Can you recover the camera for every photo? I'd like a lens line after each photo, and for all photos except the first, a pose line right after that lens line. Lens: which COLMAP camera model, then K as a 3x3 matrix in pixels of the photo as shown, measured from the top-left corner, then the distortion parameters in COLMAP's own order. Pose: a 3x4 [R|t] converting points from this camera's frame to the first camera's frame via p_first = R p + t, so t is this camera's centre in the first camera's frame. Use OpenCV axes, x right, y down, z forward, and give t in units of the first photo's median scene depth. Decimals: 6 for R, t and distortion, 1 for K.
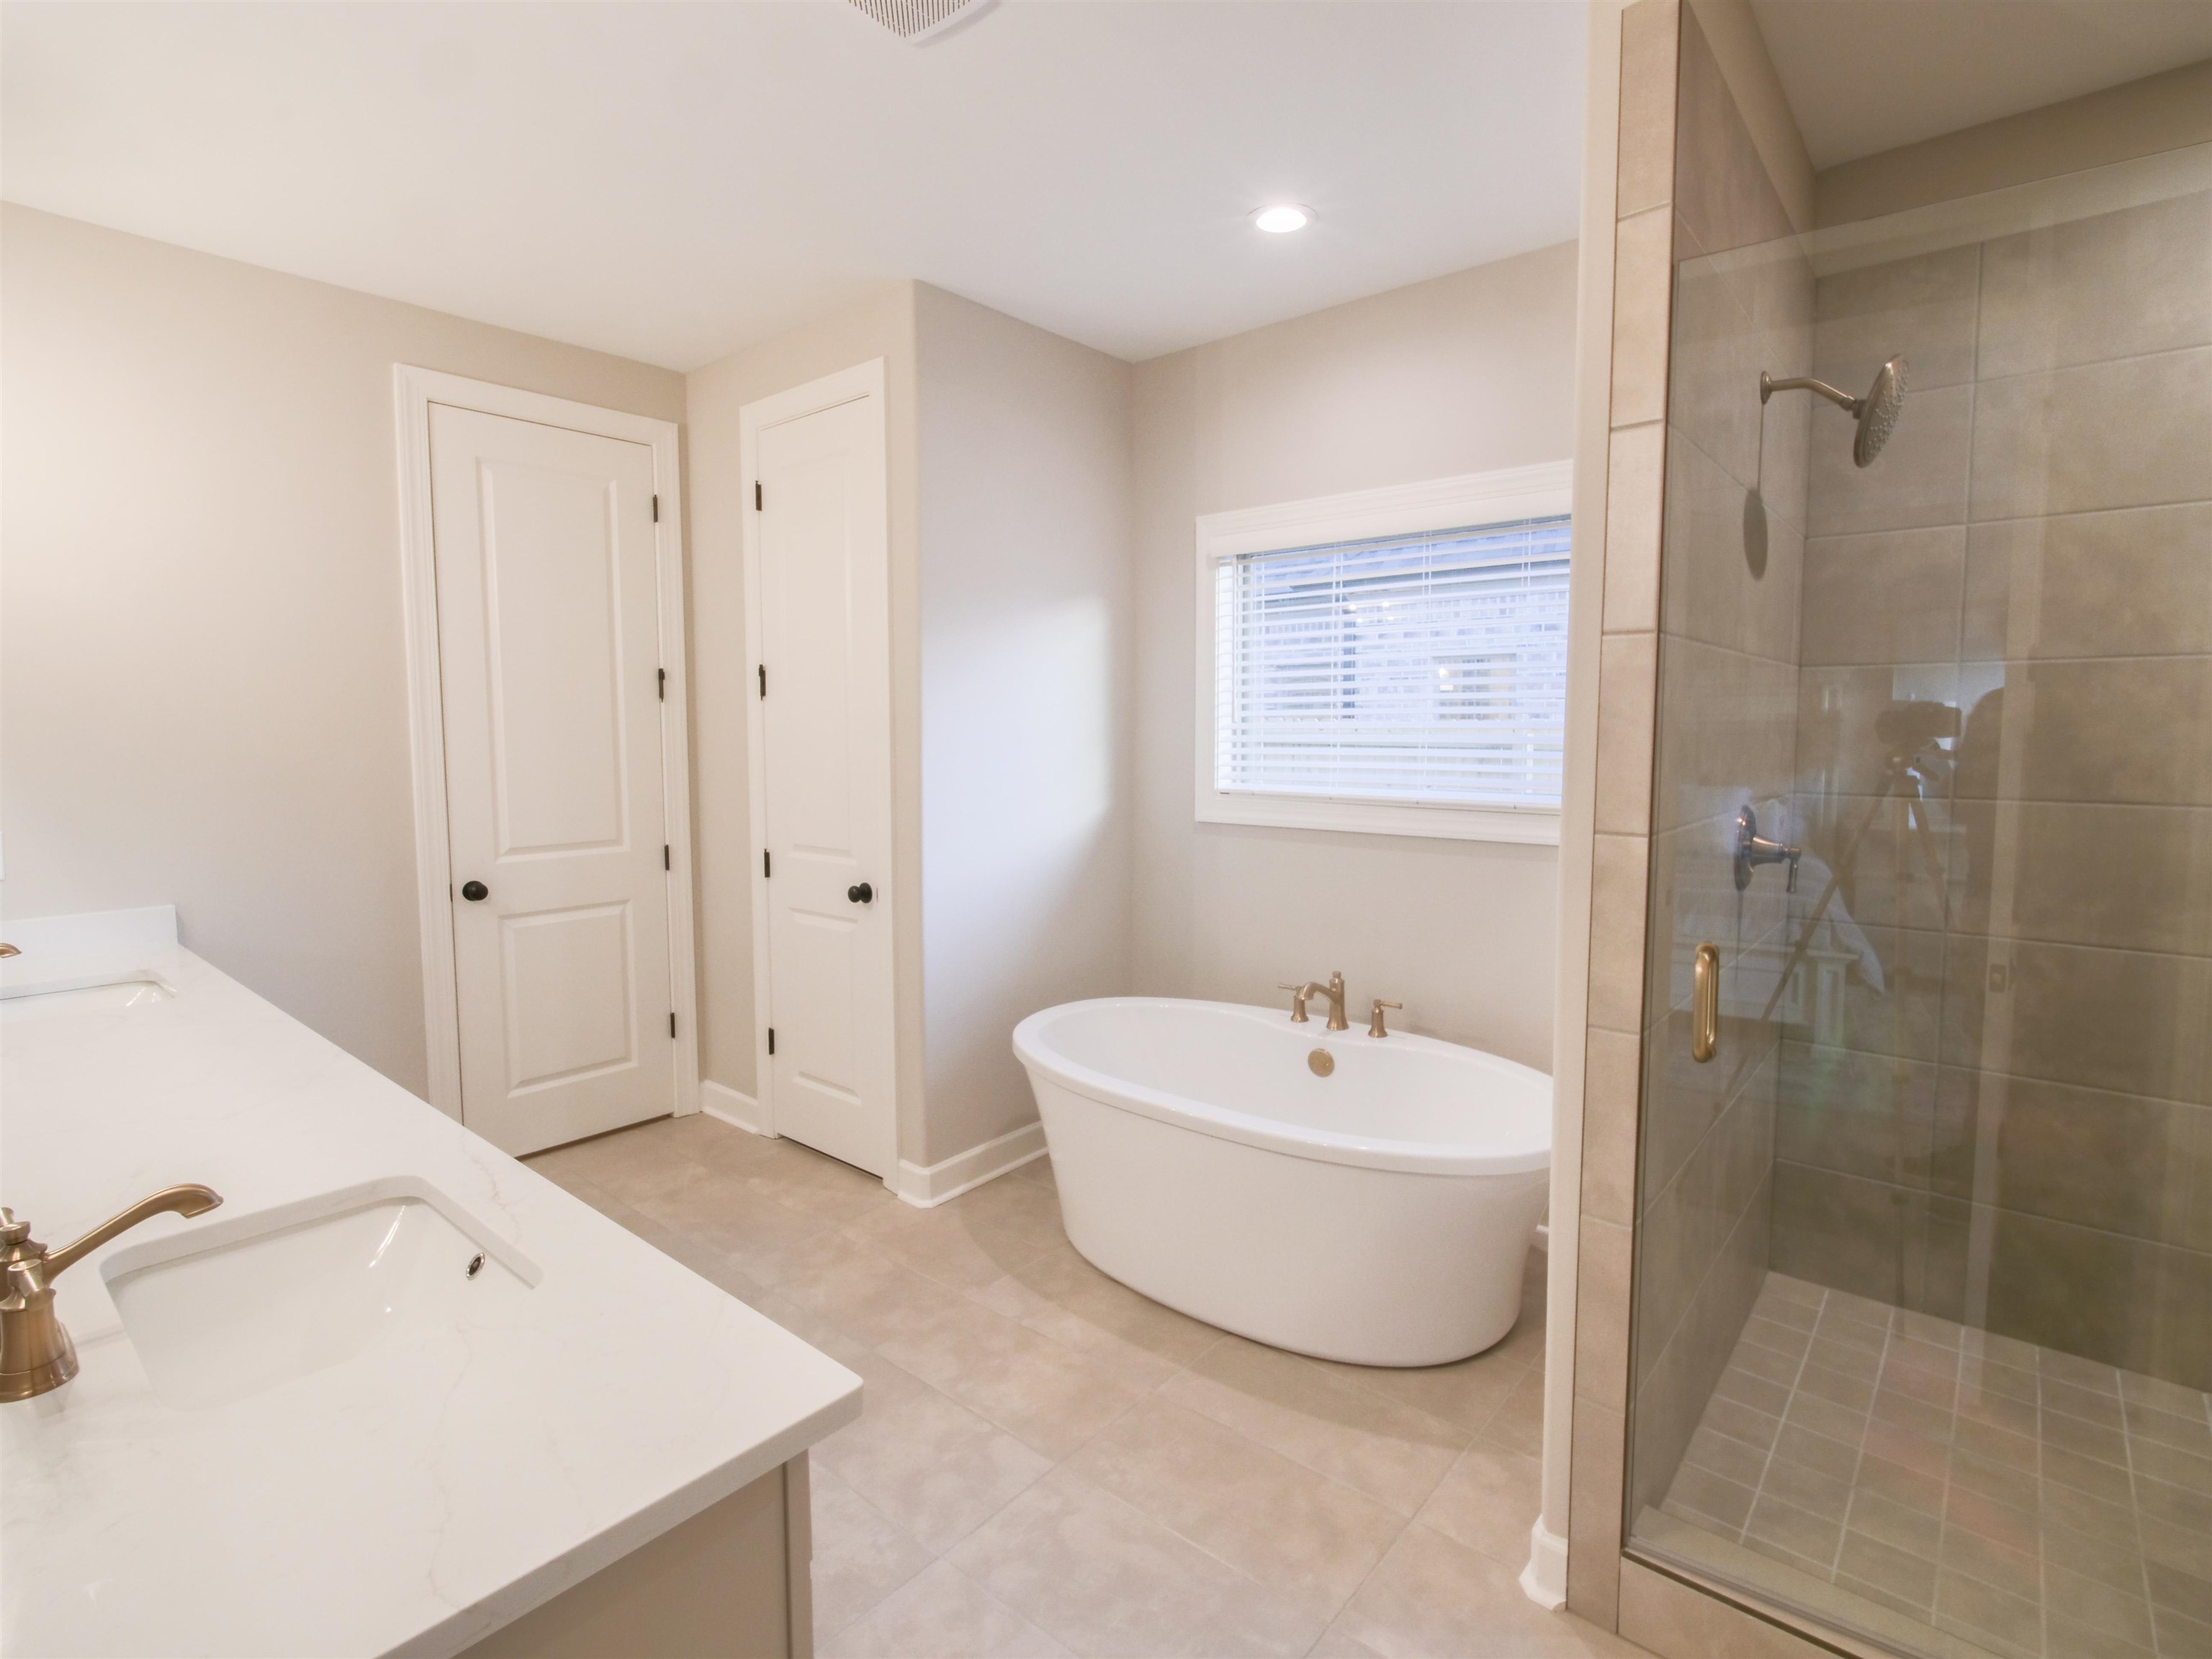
lens RADIAL K [[1042.5, 0, 1111.6], [0, 1042.5, 805.4], [0, 0, 1]] dist [-0.003867, -0.001008]
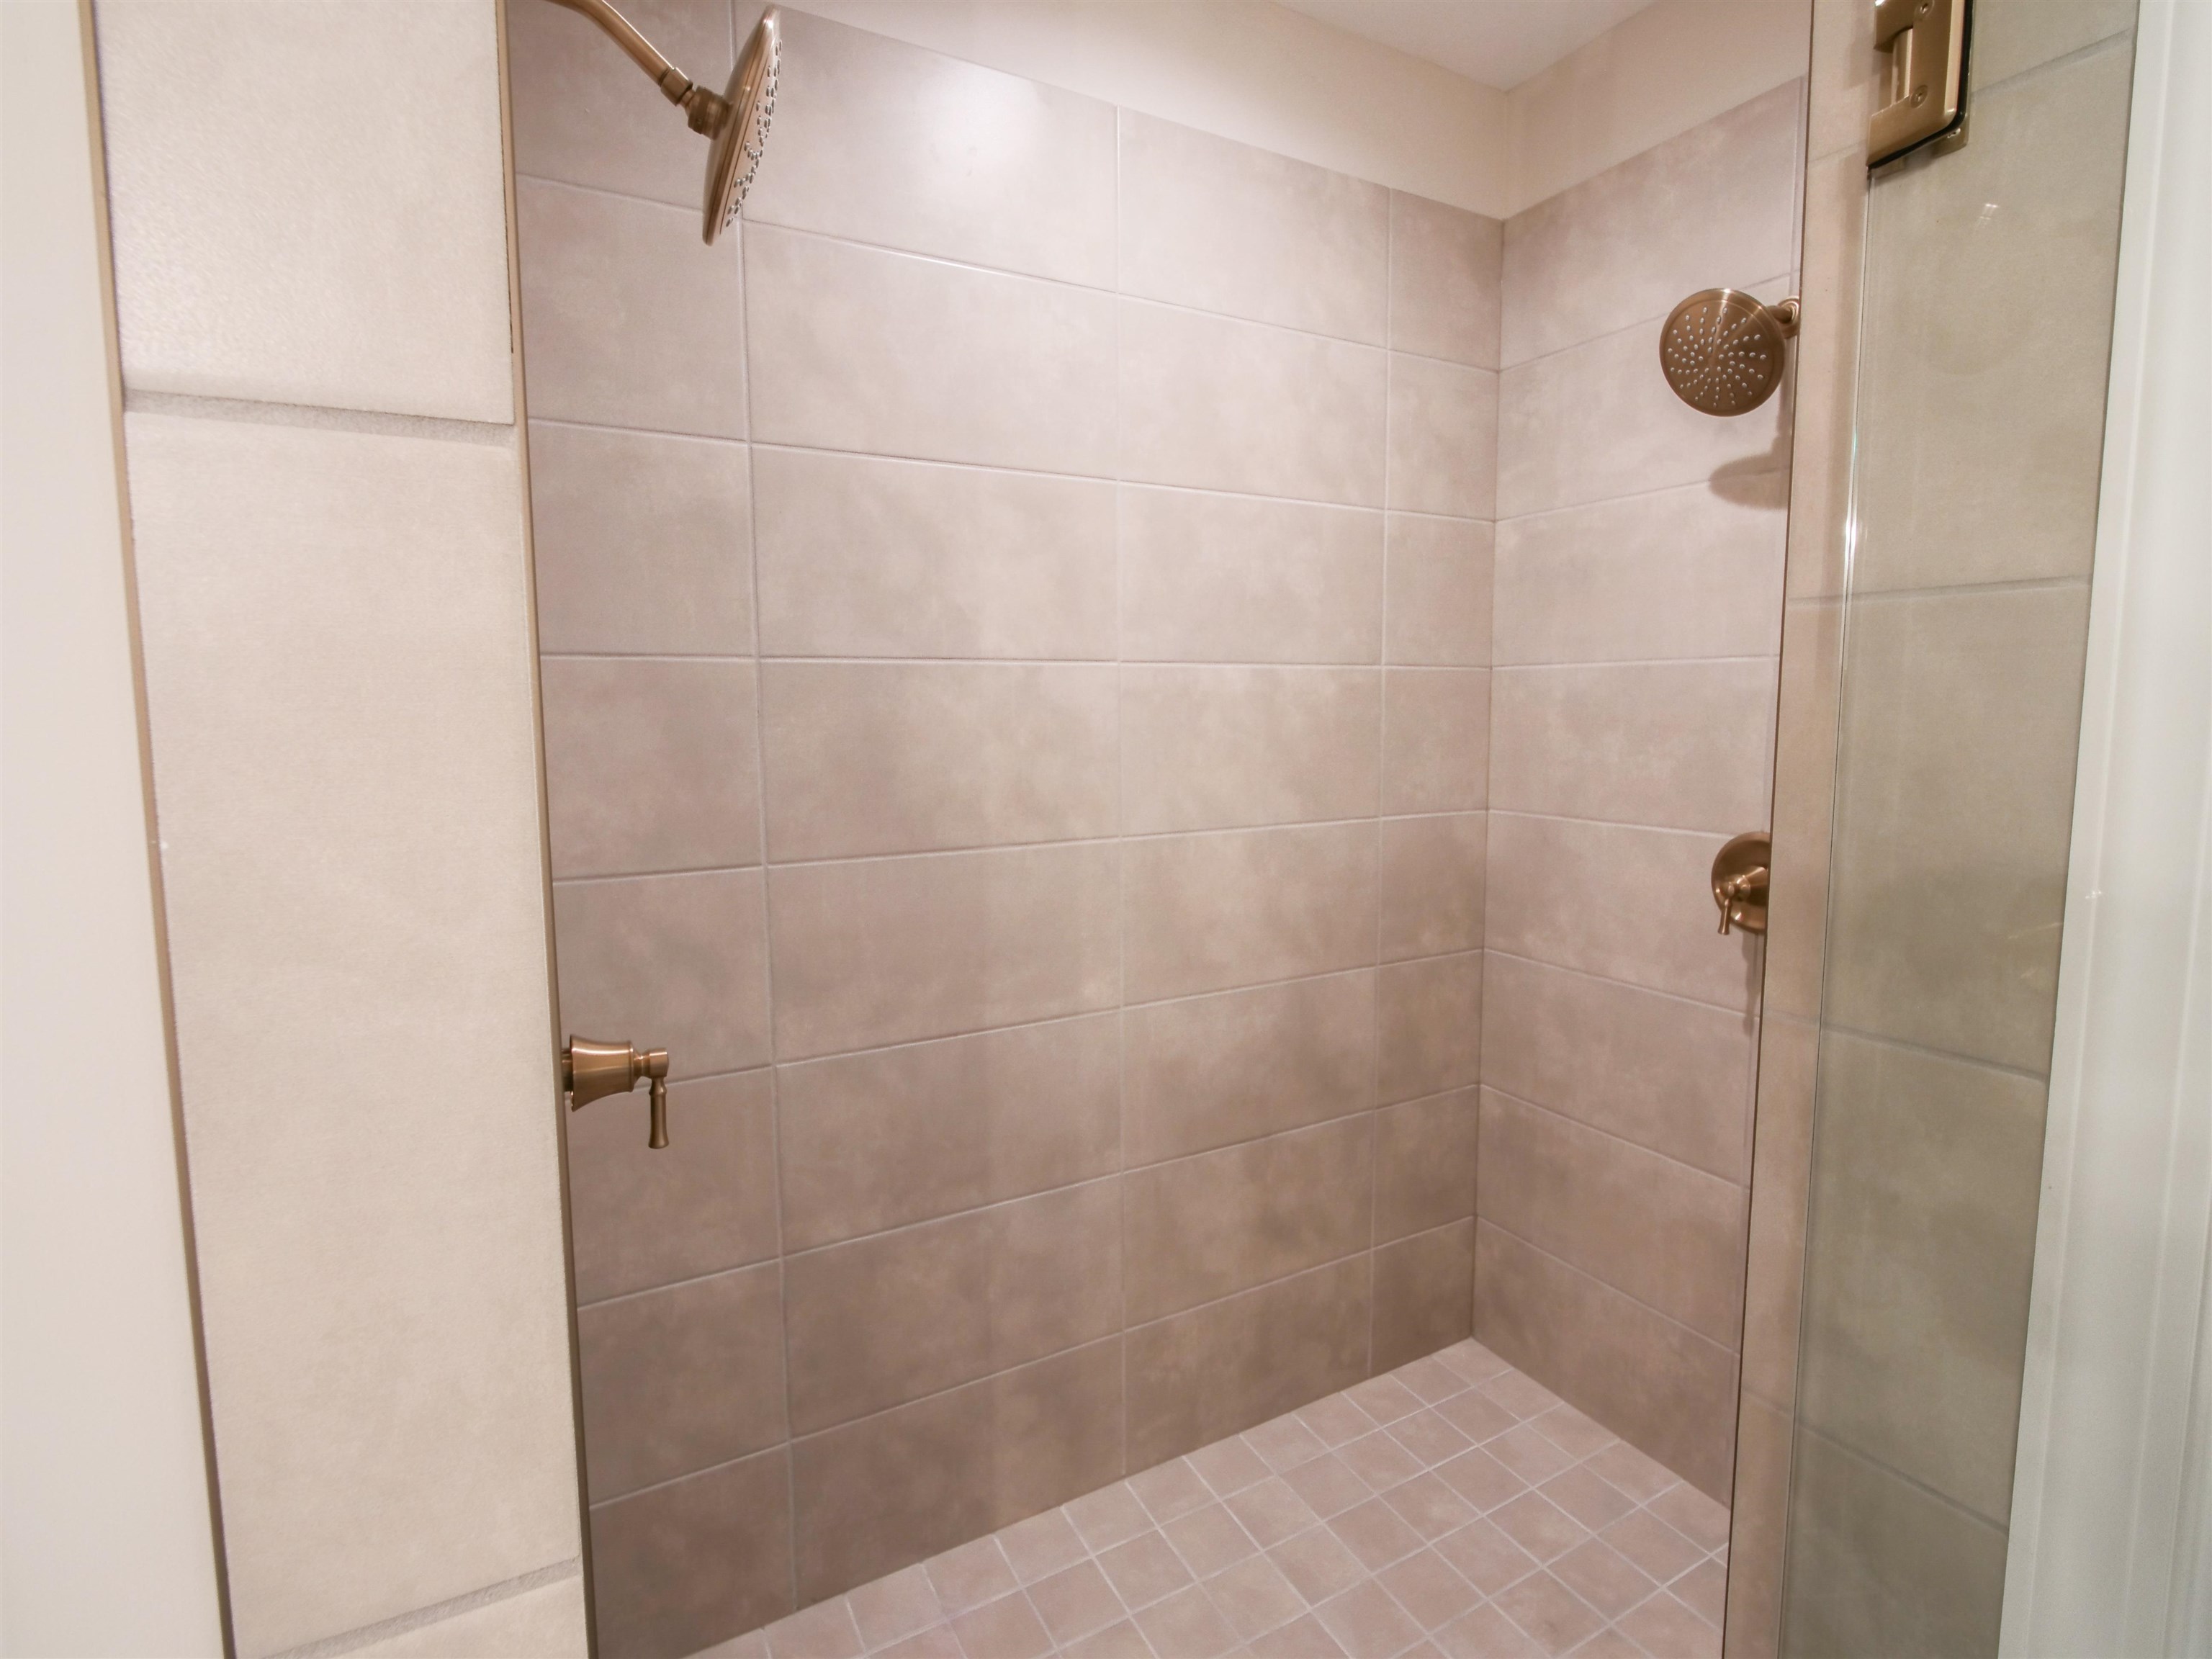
lens RADIAL K [[1042.5, 0, 1111.6], [0, 1042.5, 805.4], [0, 0, 1]] dist [-0.003867, -0.001008]
pose [[0.326386, -0.092144, 0.940735, 0.287979], [0.069729, 0.994873, 0.073254, -0.084889], [-0.942661, 0.041687, 0.331138, 0.630926]]
